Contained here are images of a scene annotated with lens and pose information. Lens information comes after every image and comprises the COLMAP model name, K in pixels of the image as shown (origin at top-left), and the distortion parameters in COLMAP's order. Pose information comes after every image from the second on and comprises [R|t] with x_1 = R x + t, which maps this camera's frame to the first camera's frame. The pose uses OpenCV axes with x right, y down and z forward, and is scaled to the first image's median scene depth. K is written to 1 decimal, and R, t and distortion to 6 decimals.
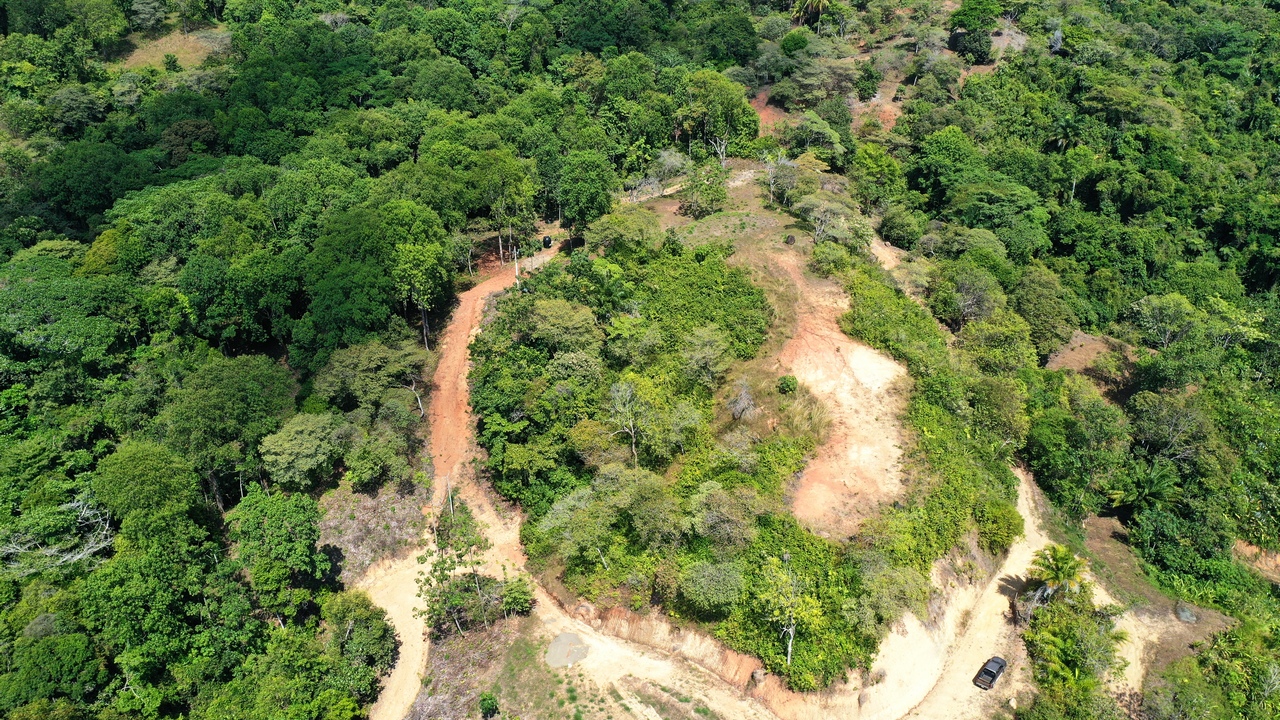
lens RADIAL K [[1011.1, 0, 640.0], [0, 1011.1, 360.0], [0, 0, 1]] dist [0.004114, 0.000903]
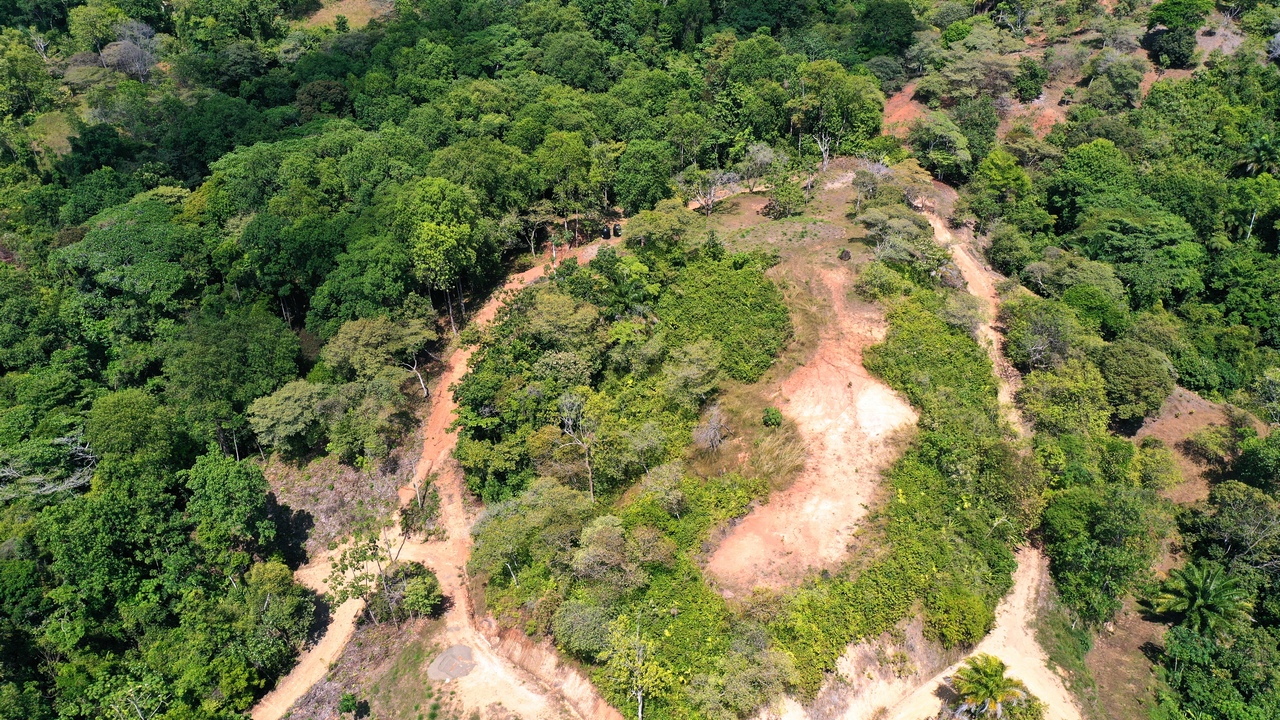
lens RADIAL K [[1011.1, 0, 640.0], [0, 1011.1, 360.0], [0, 0, 1]] dist [0.004114, 0.000903]
pose [[0.964011, 0.124316, -0.235008, 0.183181], [-0.117592, 0.992154, 0.042469, -0.039559], [0.238443, -0.013305, 0.971065, 0.067733]]
